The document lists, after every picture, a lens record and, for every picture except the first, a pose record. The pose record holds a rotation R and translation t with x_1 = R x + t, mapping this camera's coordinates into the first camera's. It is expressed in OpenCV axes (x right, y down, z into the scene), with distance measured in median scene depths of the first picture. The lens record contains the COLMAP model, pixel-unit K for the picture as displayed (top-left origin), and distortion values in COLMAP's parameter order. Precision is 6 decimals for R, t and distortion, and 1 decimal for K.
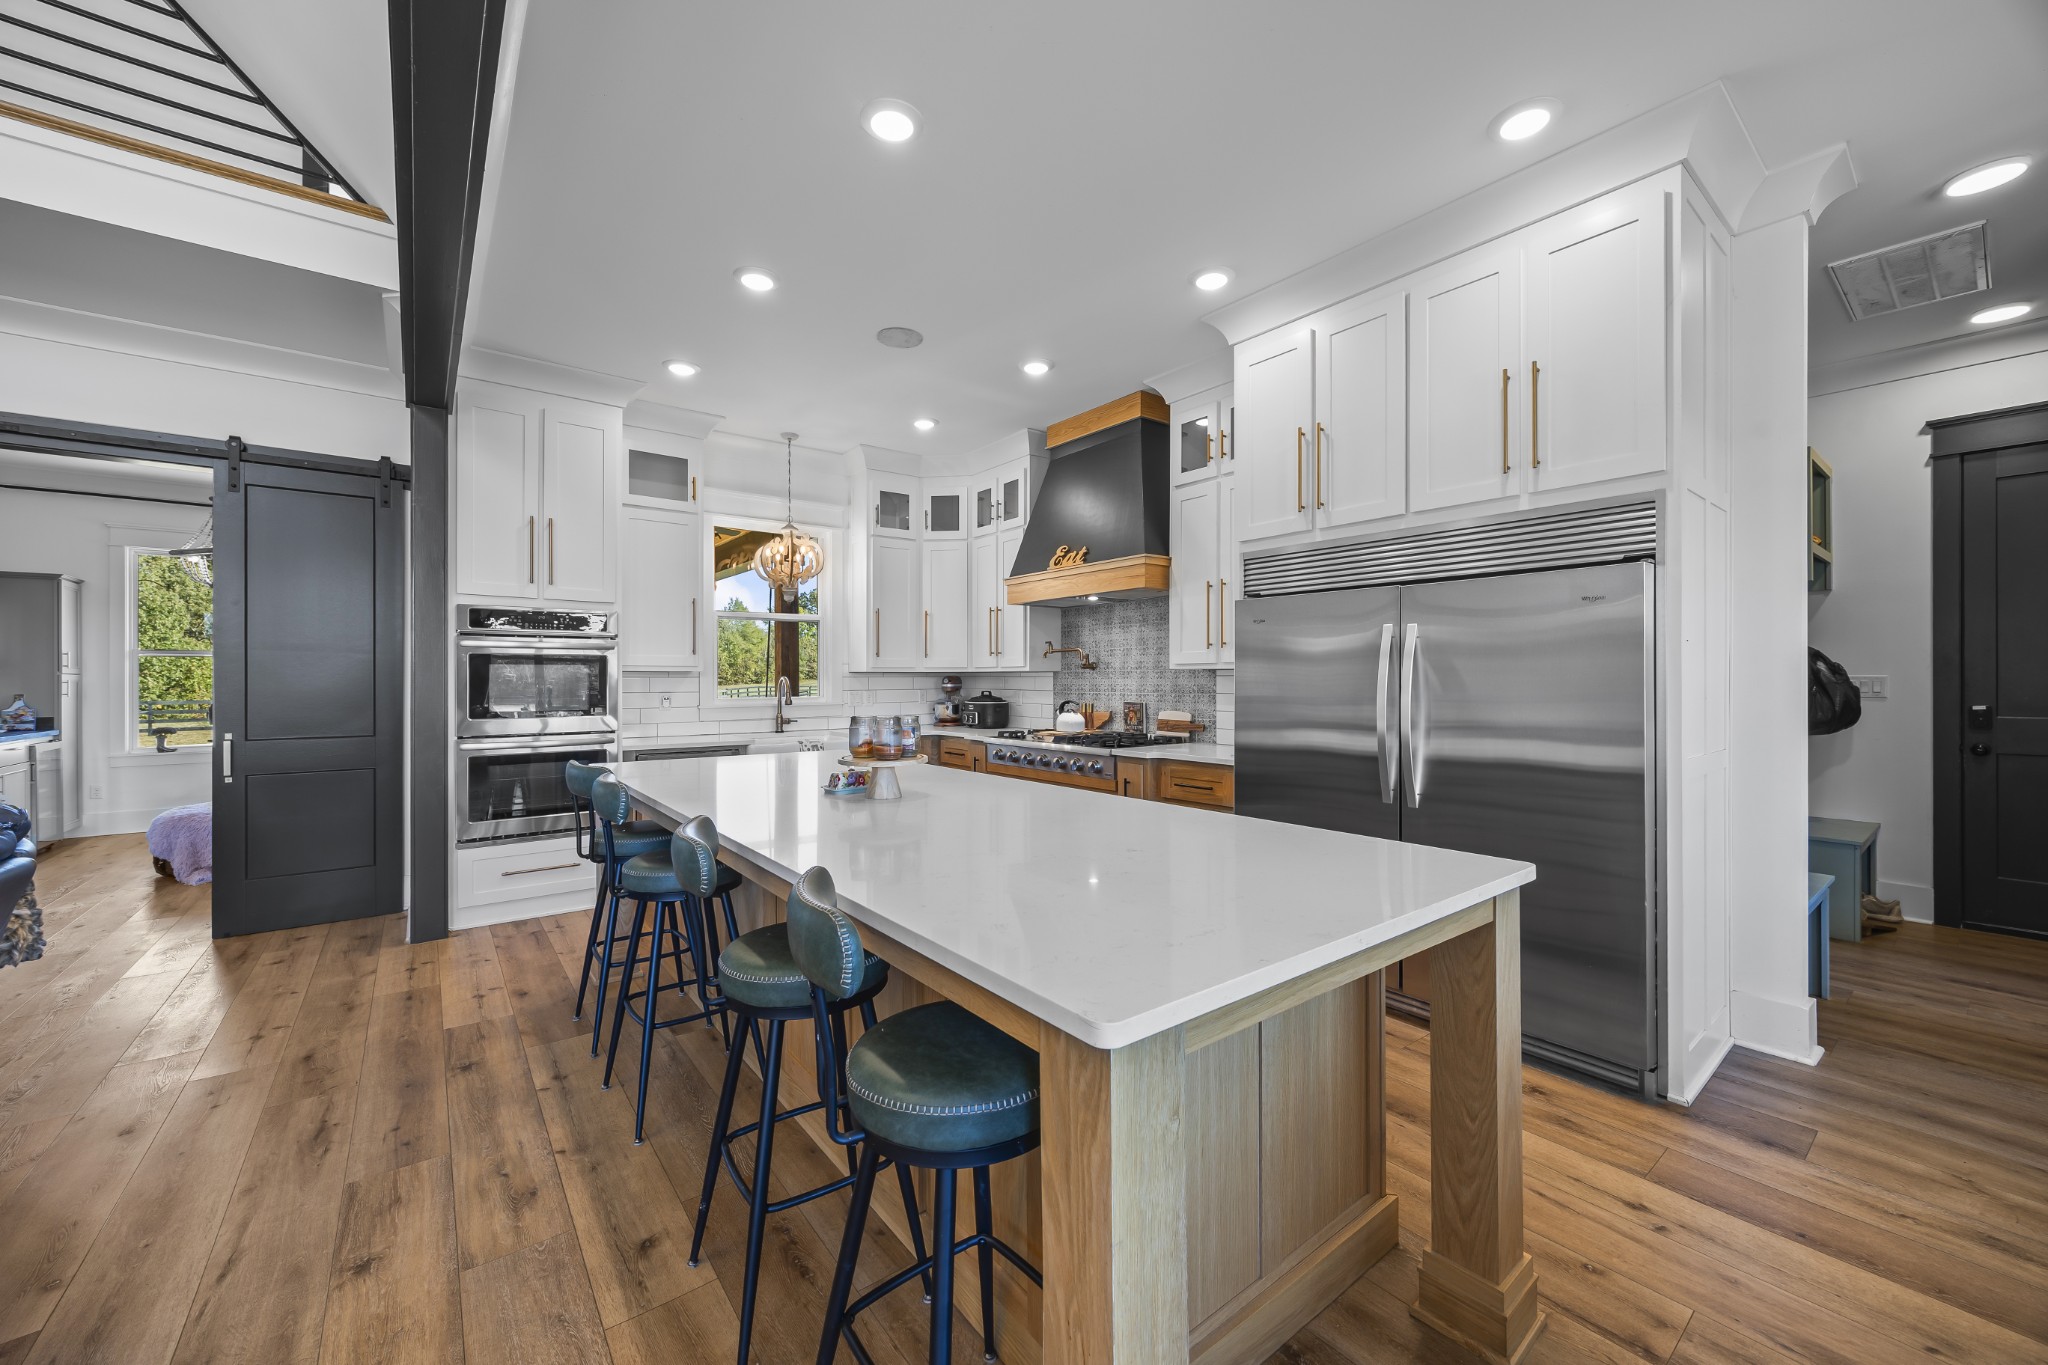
lens RADIAL K [[786.7, 0, 1024.0], [0, 786.7, 682.5], [0, 0, 1]] dist [-0.001618, -0.000238]
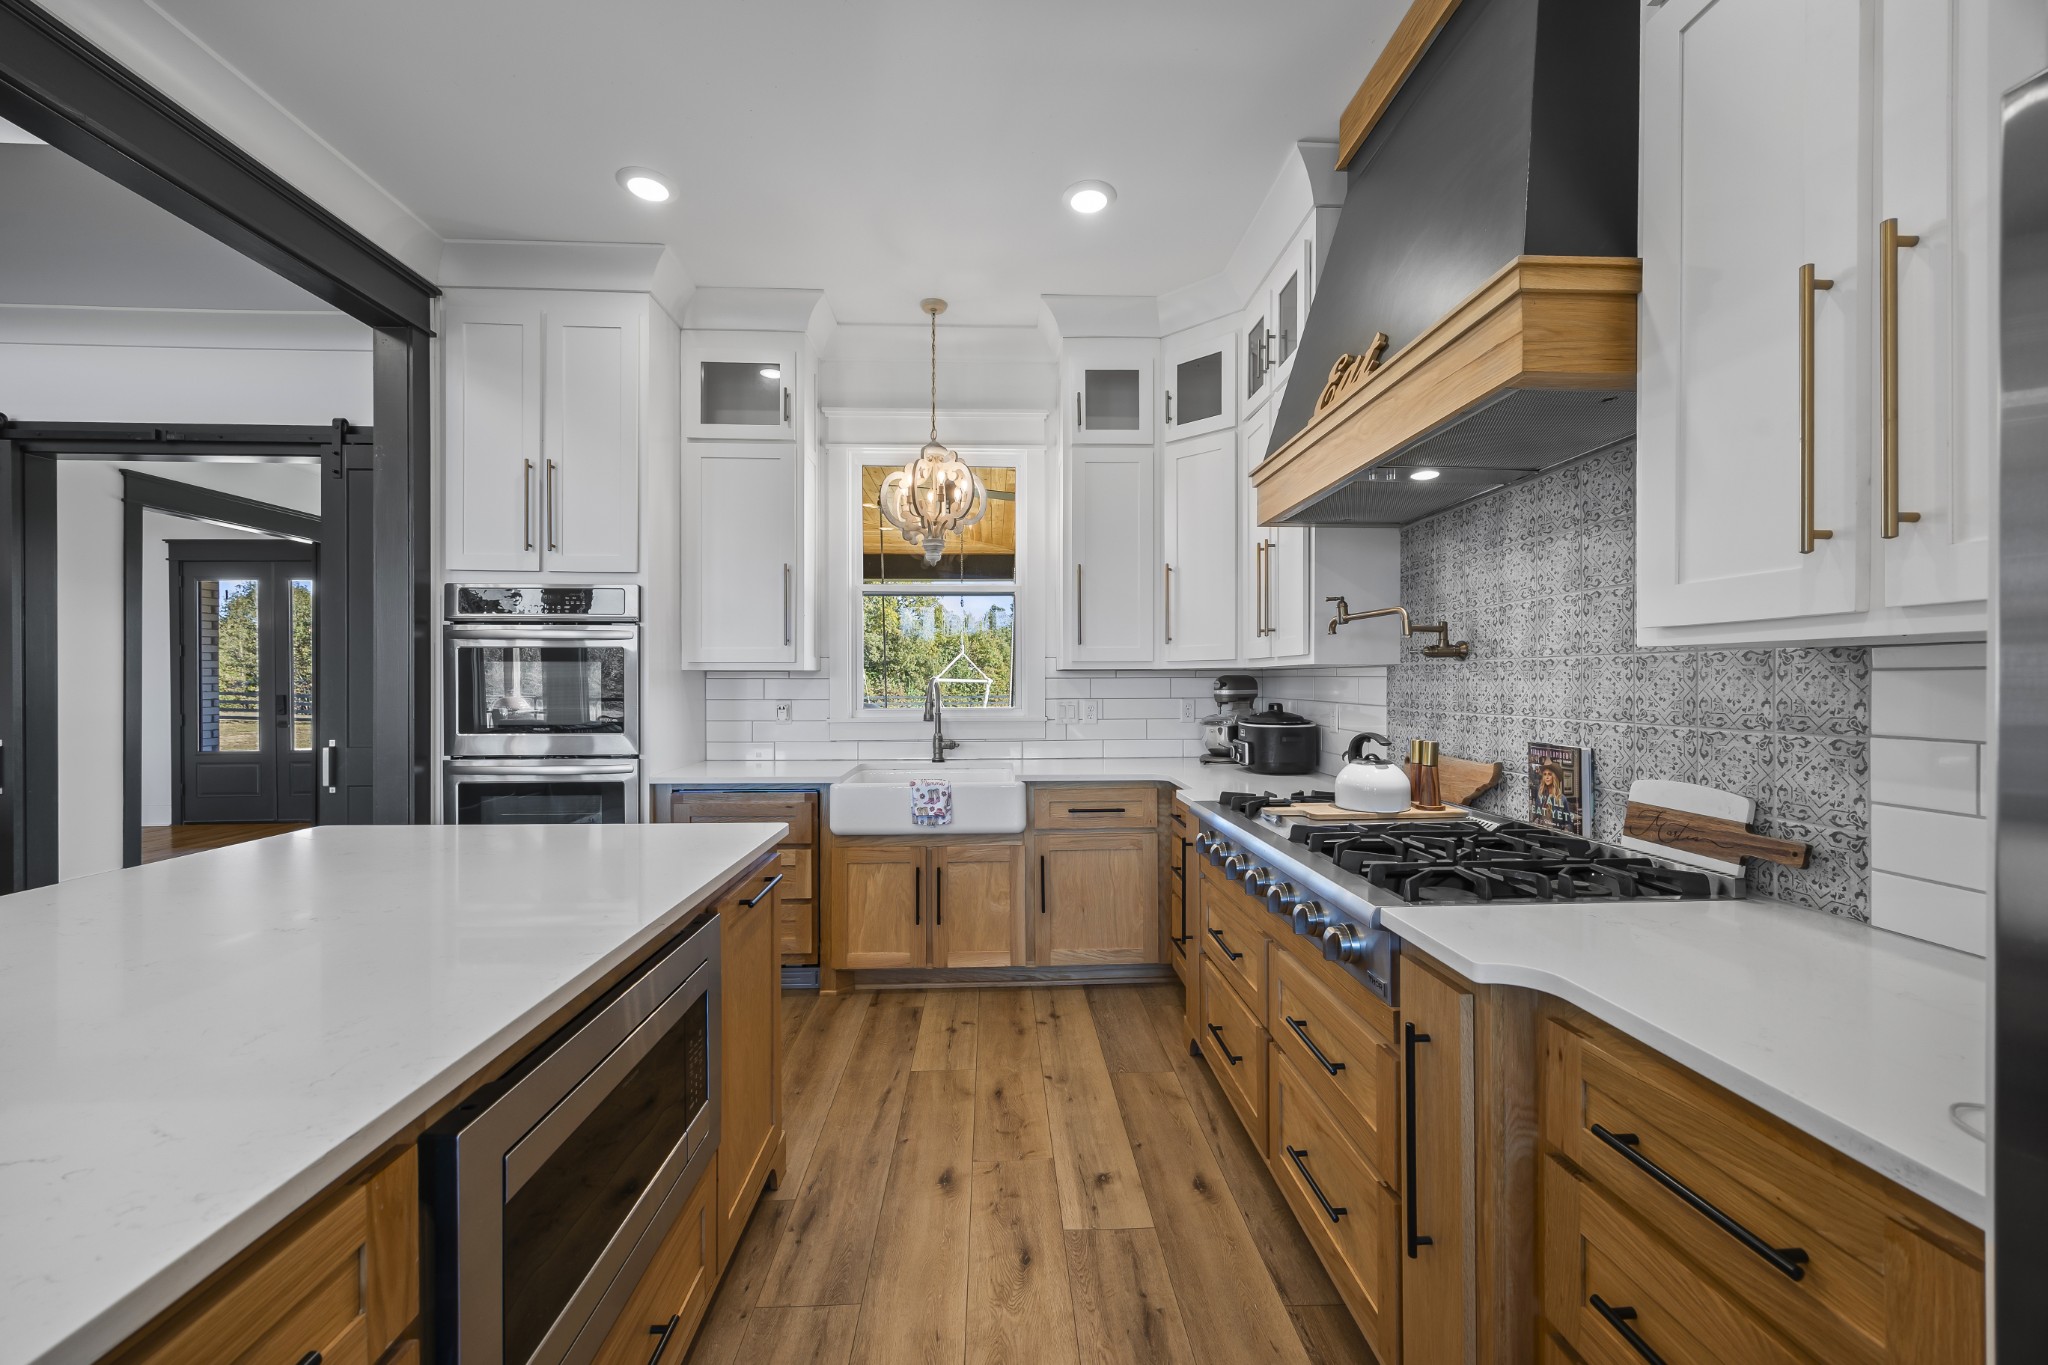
lens RADIAL K [[786.7, 0, 1024.0], [0, 786.7, 682.5], [0, 0, 1]] dist [-0.001618, -0.000238]
pose [[0.819111, 0.001378, -0.573634, 0.143786], [-0.002478, 0.999996, -0.001136, -0.002847], [0.573630, 0.002352, 0.819111, 0.547507]]
